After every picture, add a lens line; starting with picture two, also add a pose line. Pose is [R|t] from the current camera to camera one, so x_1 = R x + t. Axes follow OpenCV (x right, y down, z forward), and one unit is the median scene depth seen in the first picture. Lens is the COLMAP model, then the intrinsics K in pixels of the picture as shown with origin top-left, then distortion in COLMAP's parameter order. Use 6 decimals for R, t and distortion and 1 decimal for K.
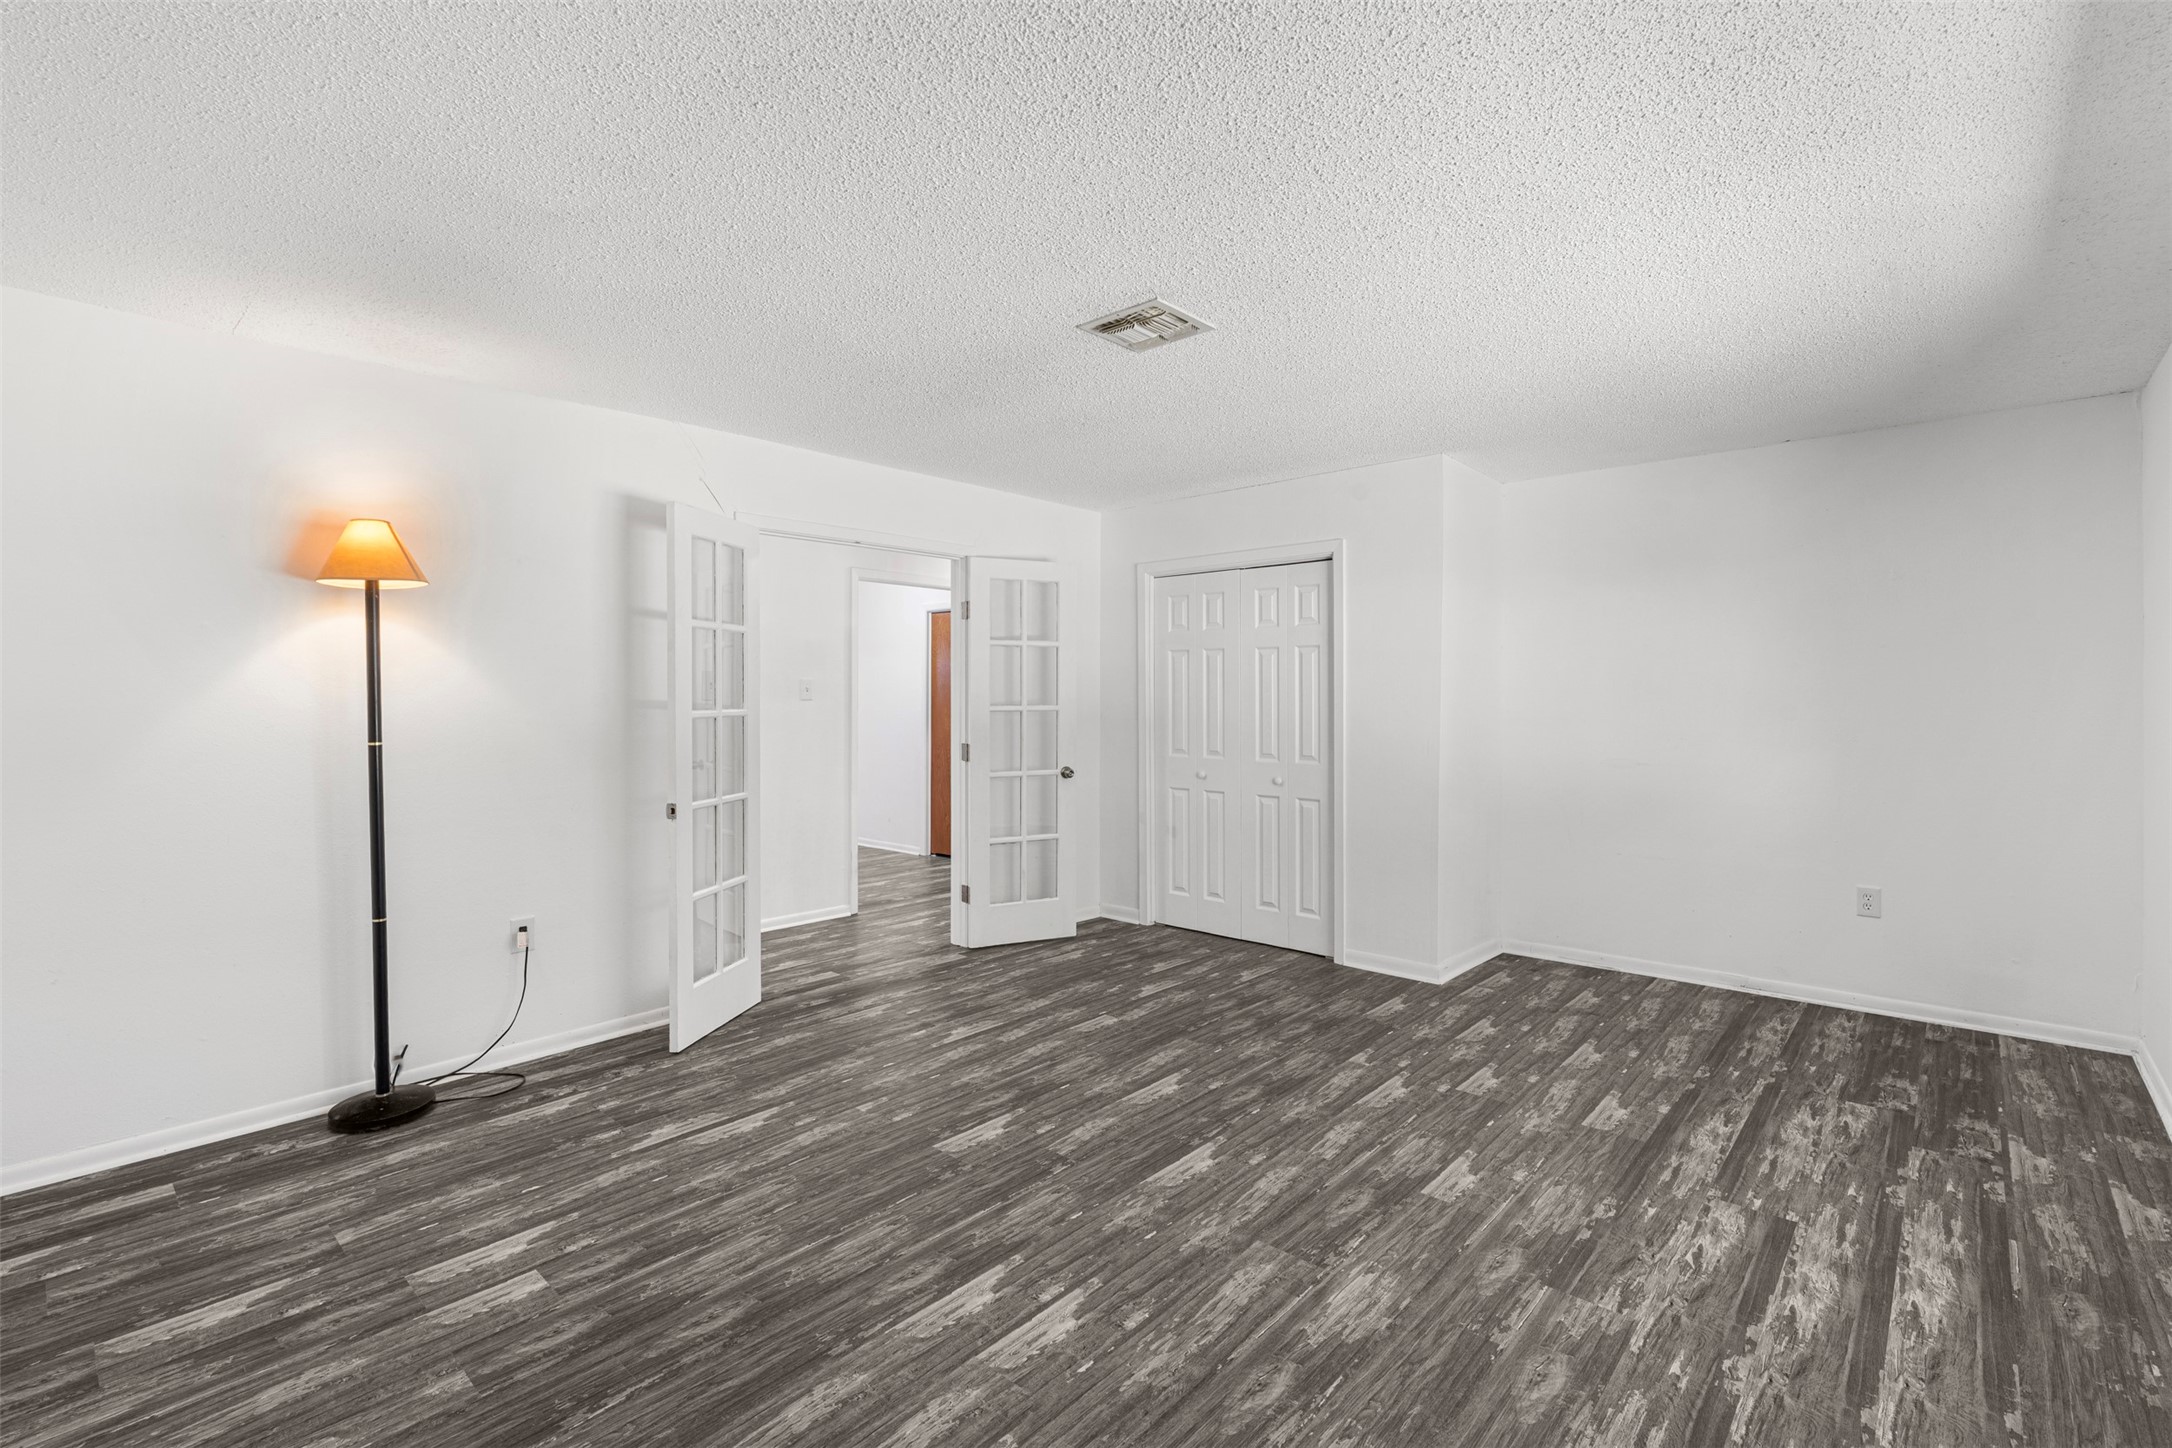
lens RADIAL K [[965.1, 0, 1088.9], [0, 965.1, 693.8], [0, 0, 1]] dist [-0.007351, -0.000096]
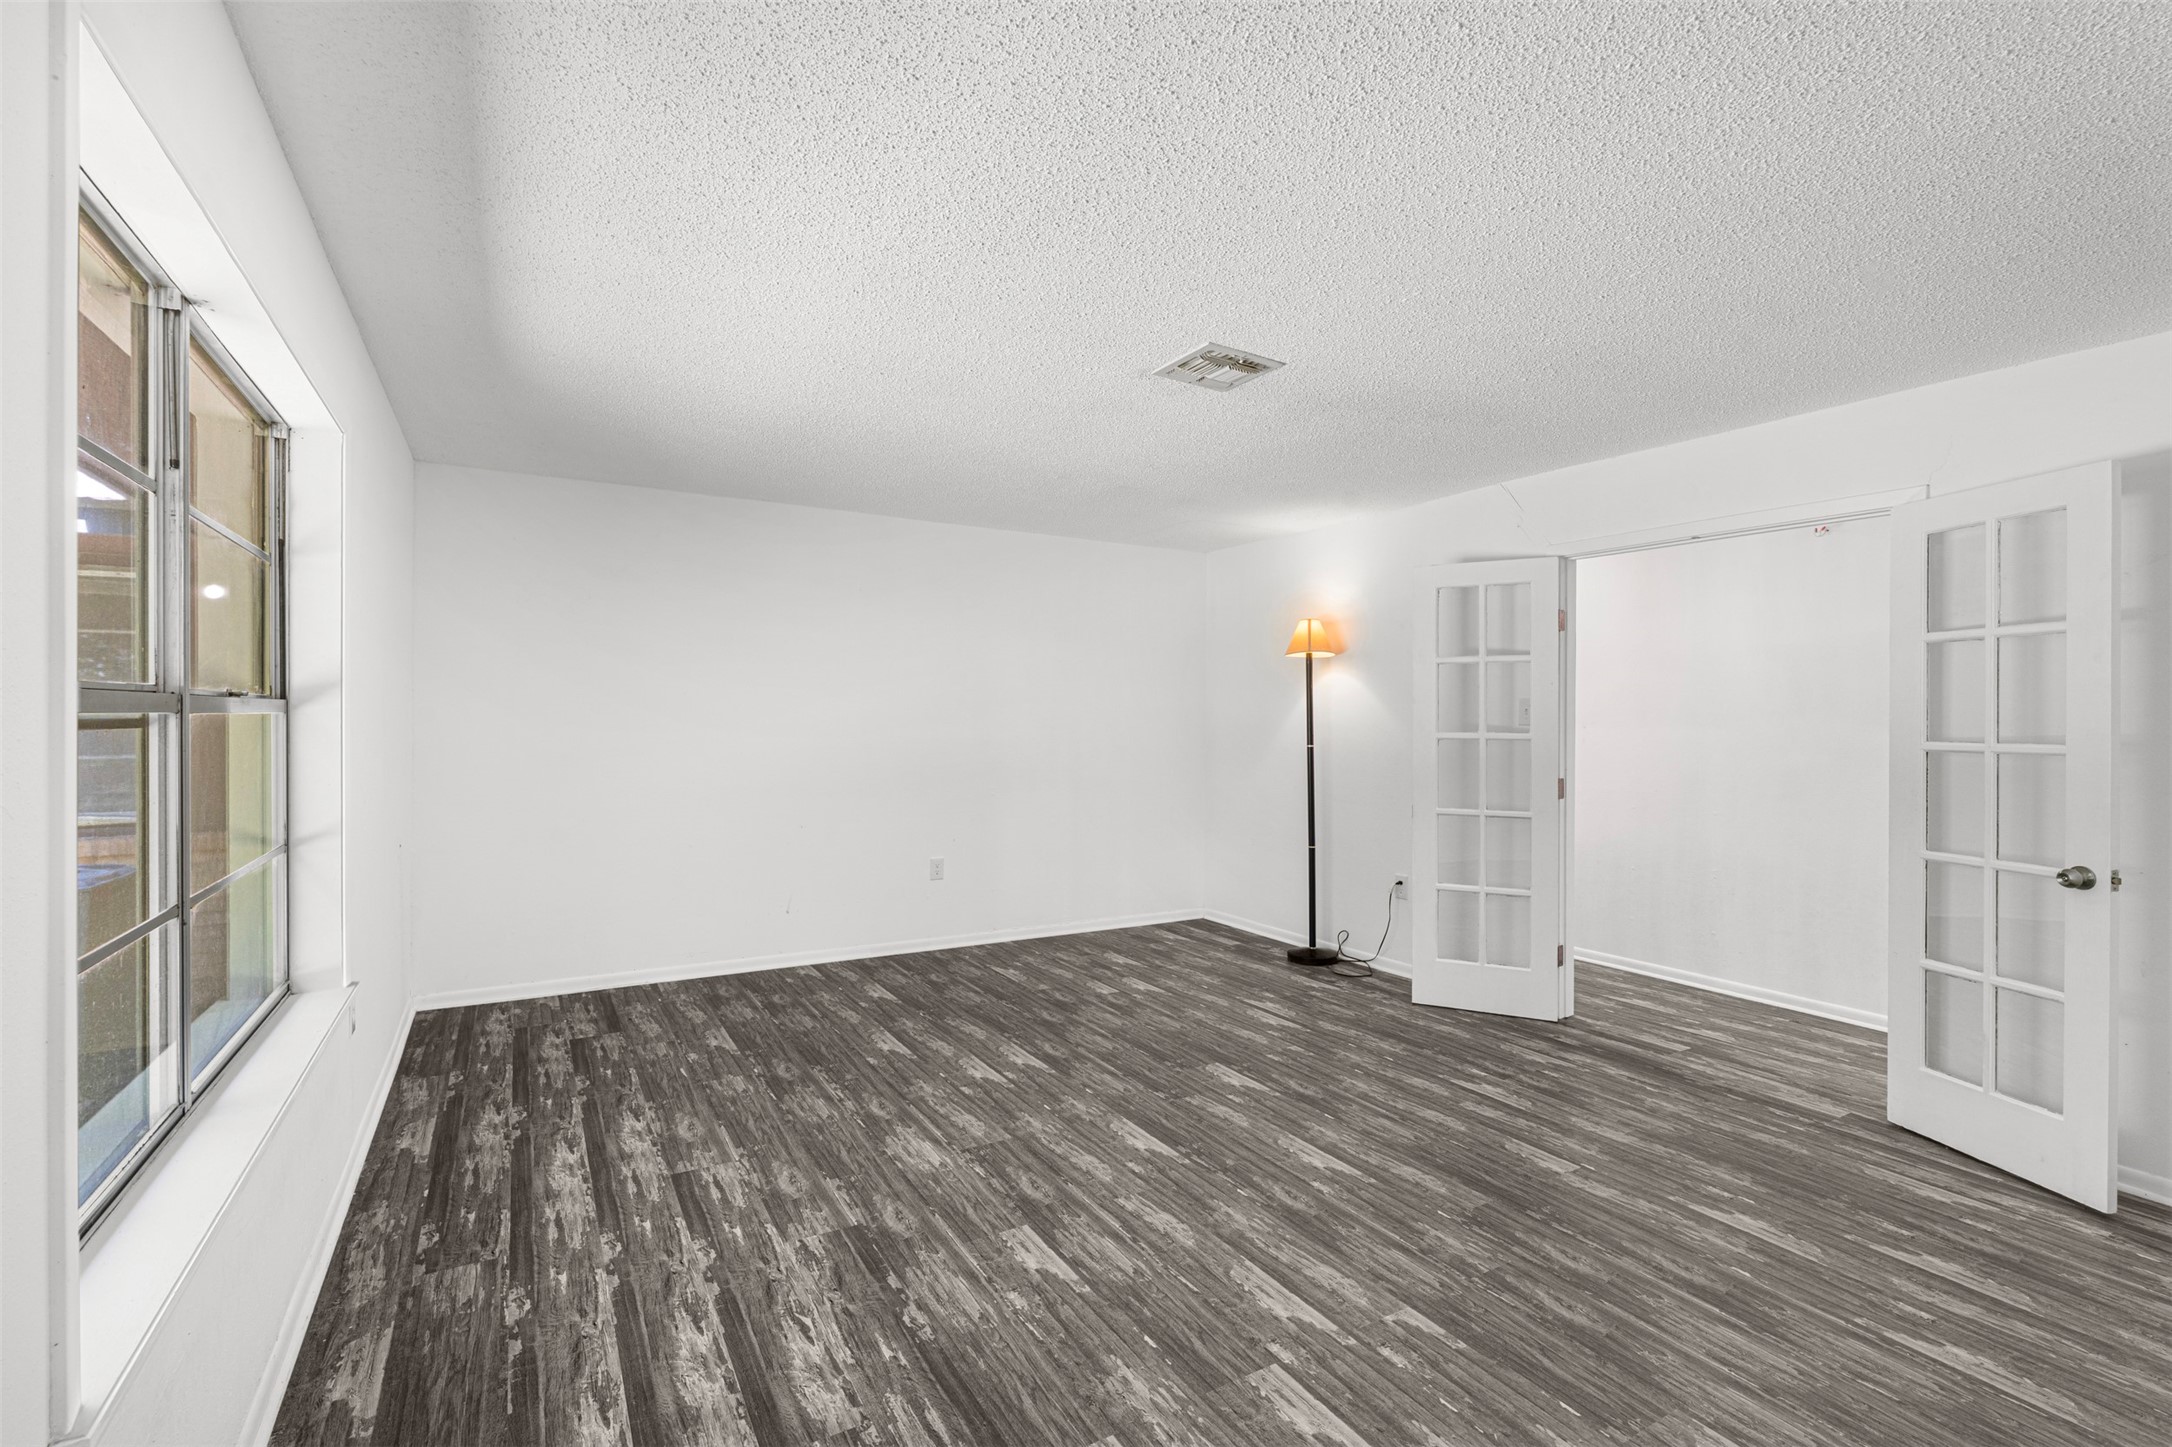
lens RADIAL K [[965.1, 0, 1090.7], [0, 965.1, 724.6], [0, 0, 1]] dist [-0.007351, -0.000096]
pose [[-0.289857, 0.006372, -0.957049, 1.098328], [-0.006323, 0.999943, 0.008573, 0.000627], [0.957049, 0.008536, -0.289800, 1.170486]]
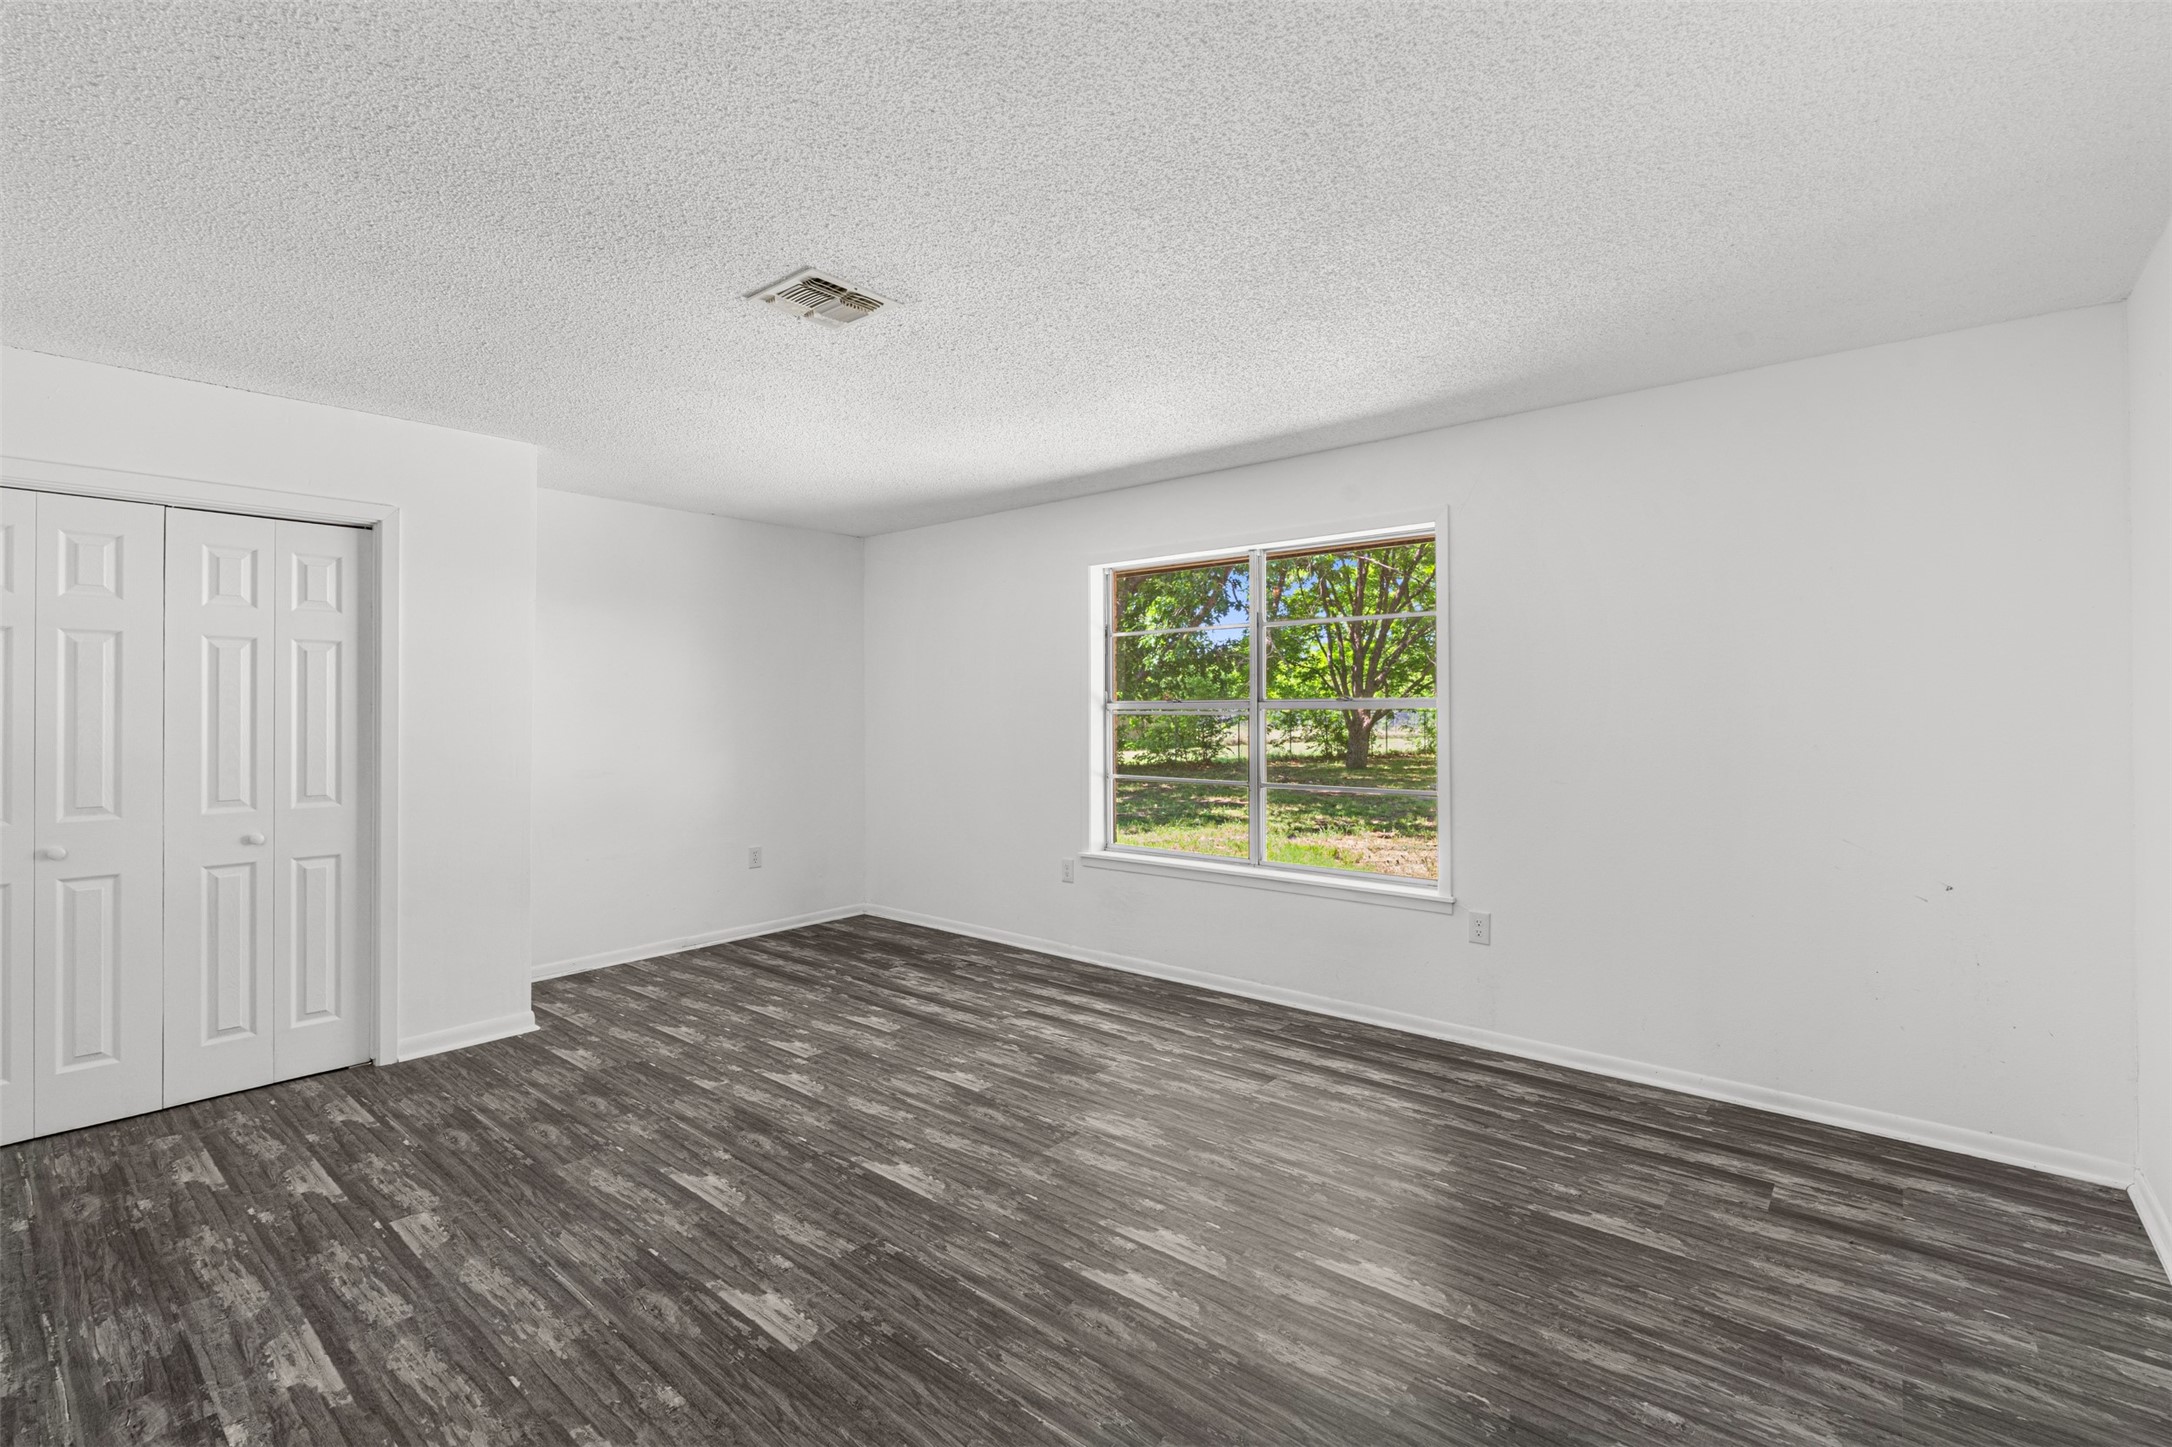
lens RADIAL K [[965.1, 0, 1075.4], [0, 965.1, 710.0], [0, 0, 1]] dist [-0.007351, -0.000096]
pose [[-0.026247, 0.002243, 0.999653, -0.835743], [0.000327, 0.999997, -0.002236, 0.006367], [-0.999655, 0.000268, -0.026248, 0.786867]]
